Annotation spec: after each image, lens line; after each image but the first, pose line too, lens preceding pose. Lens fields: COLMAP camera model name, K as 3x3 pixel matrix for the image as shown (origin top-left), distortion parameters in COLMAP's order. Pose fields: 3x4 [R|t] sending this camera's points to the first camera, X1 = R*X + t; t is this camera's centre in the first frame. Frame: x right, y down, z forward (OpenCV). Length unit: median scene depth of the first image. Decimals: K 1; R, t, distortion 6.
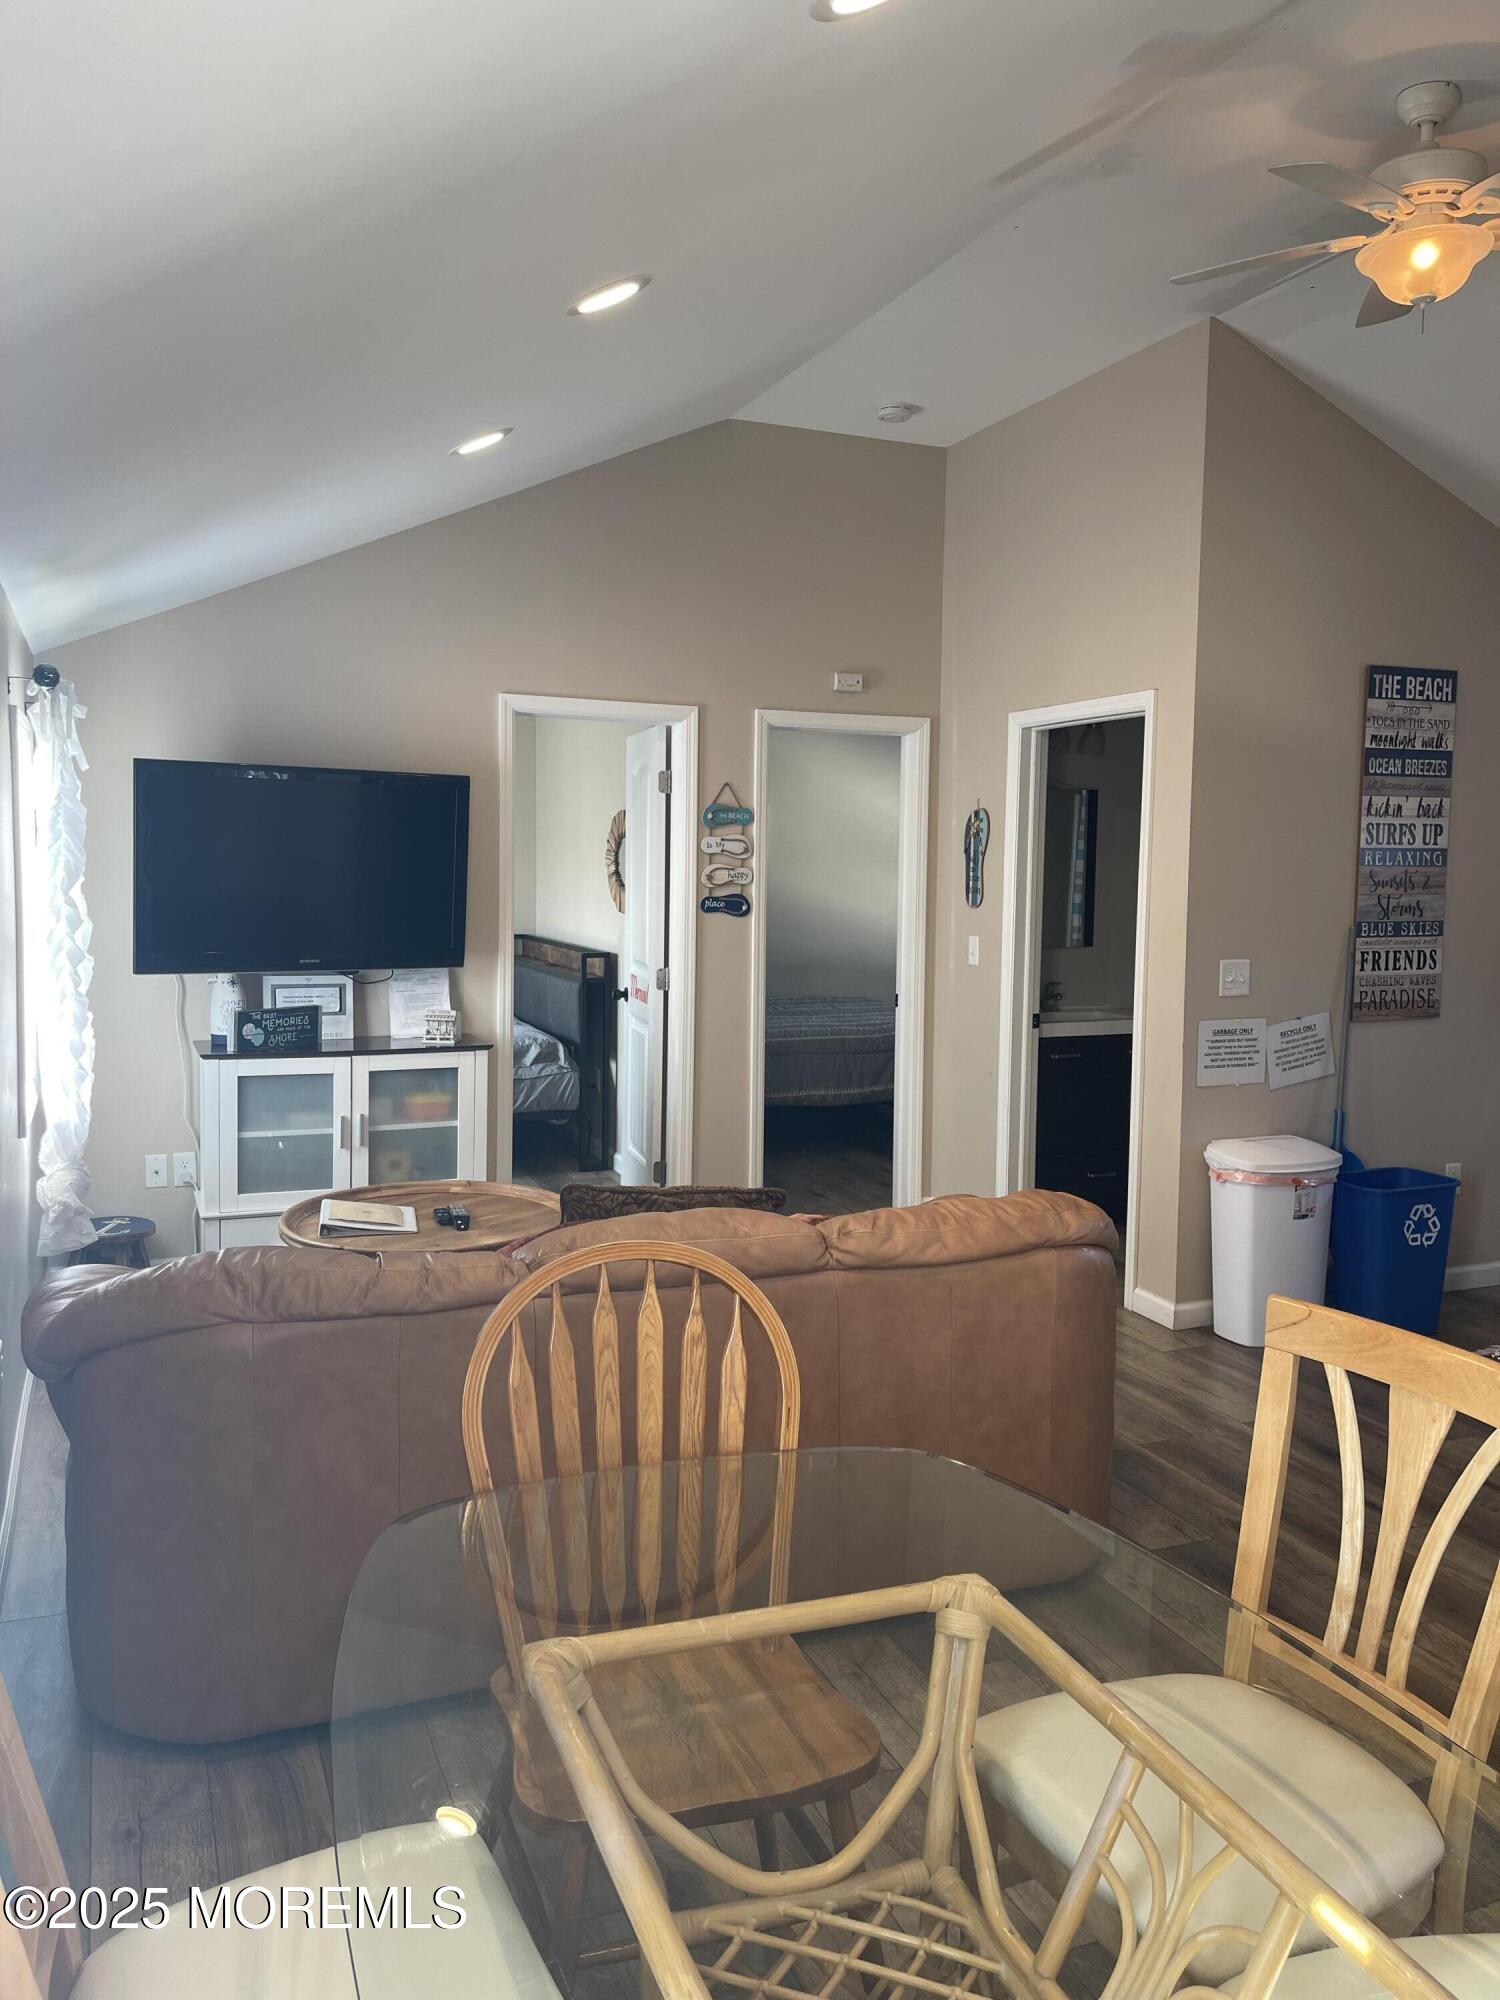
lens RADIAL K [[1486.5, 0, 750.0], [0, 1486.5, 1000.0], [0, 0, 1]] dist [0.052049, -0.003093]
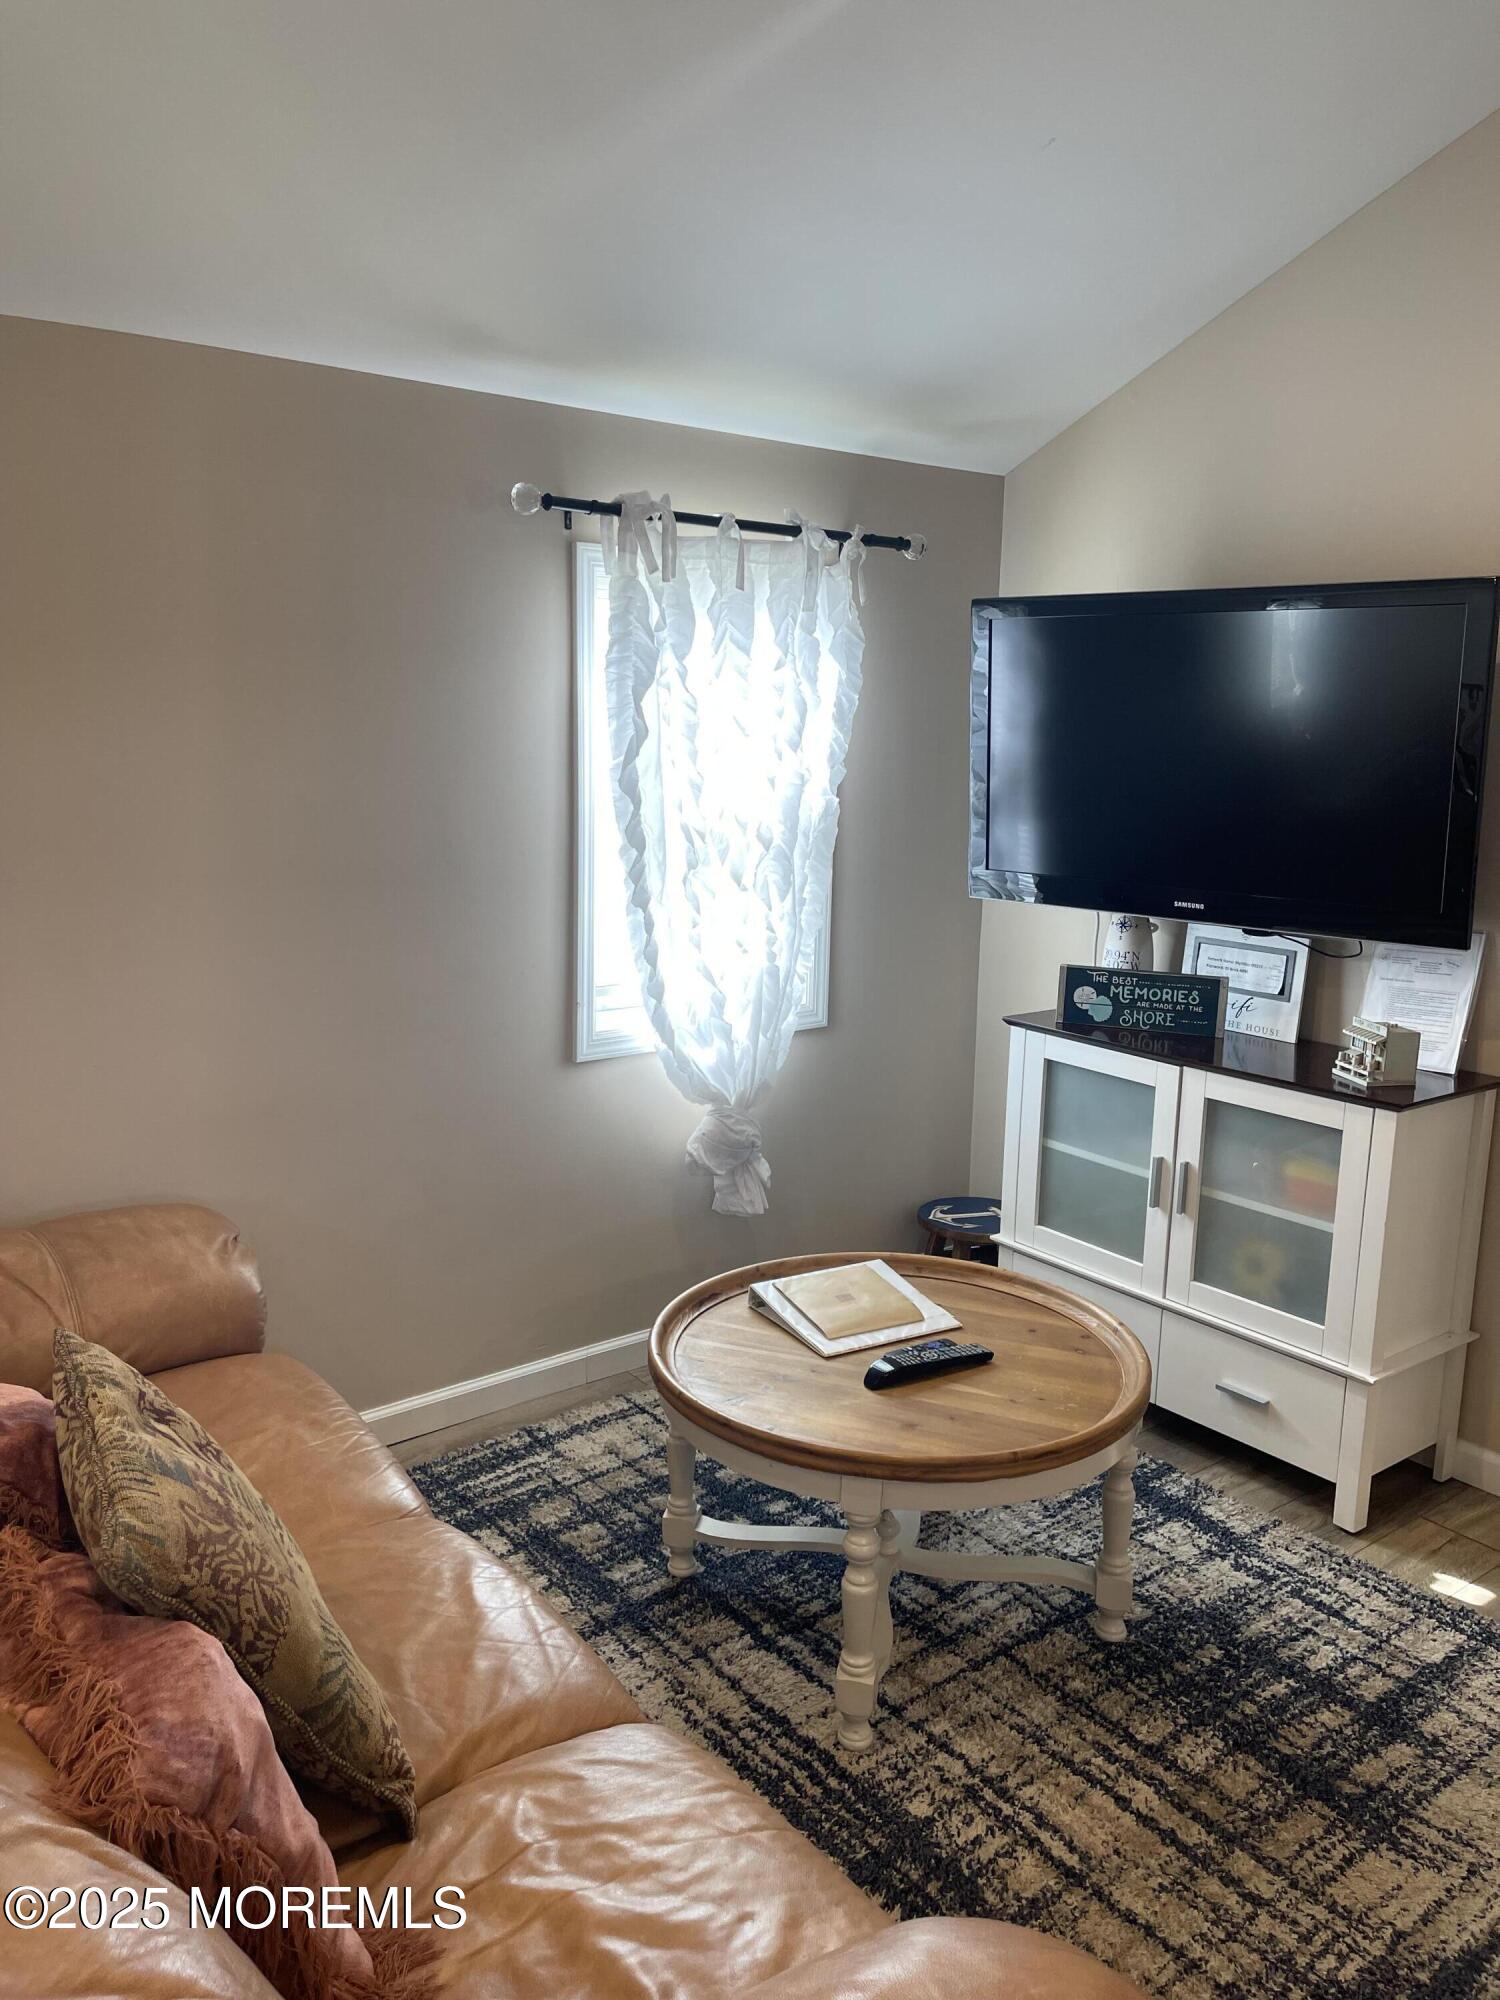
lens RADIAL K [[1486.5, 0, 750.0], [0, 1486.5, 1000.0], [0, 0, 1]] dist [0.052049, -0.003093]
pose [[0.284689, 0.167567, -0.943861, 0.245287], [-0.108525, 0.983908, 0.141943, -0.054429], [0.952457, 0.062023, 0.298293, 0.618316]]
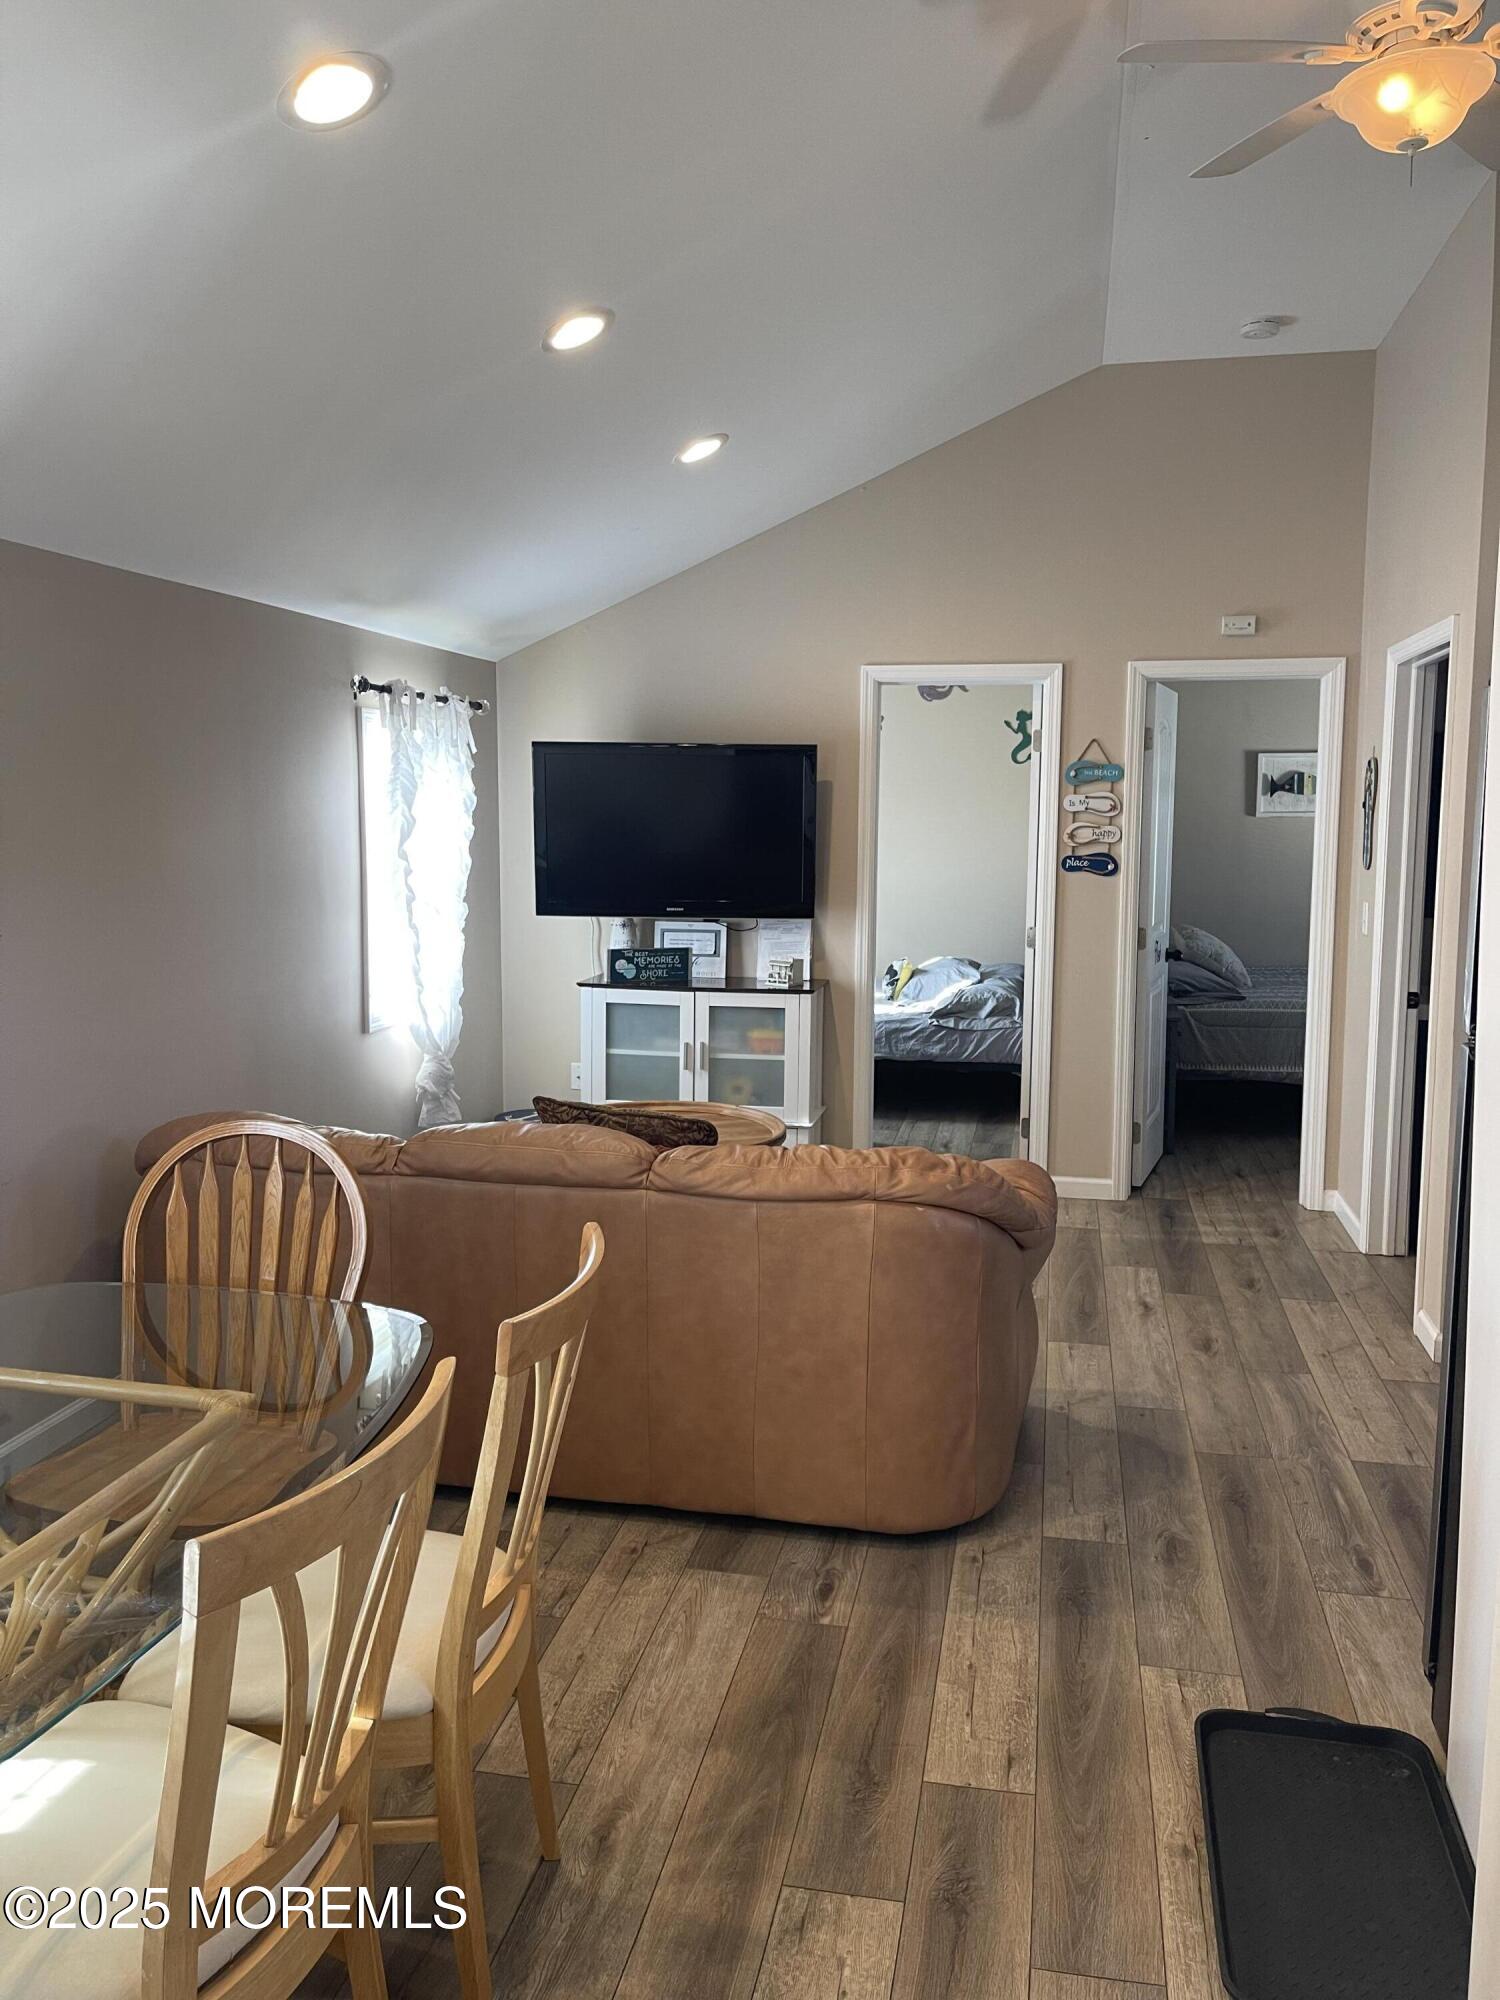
lens RADIAL K [[1468.3, 0, 750.0], [0, 1468.3, 1000.0], [0, 0, 1]] dist [0.026376, -0.002690]
pose [[0.834212, 0.059115, -0.548266, 0.376196], [-0.044372, 0.998209, 0.040113, -0.003416], [0.549656, -0.009135, 0.835341, 0.069180]]
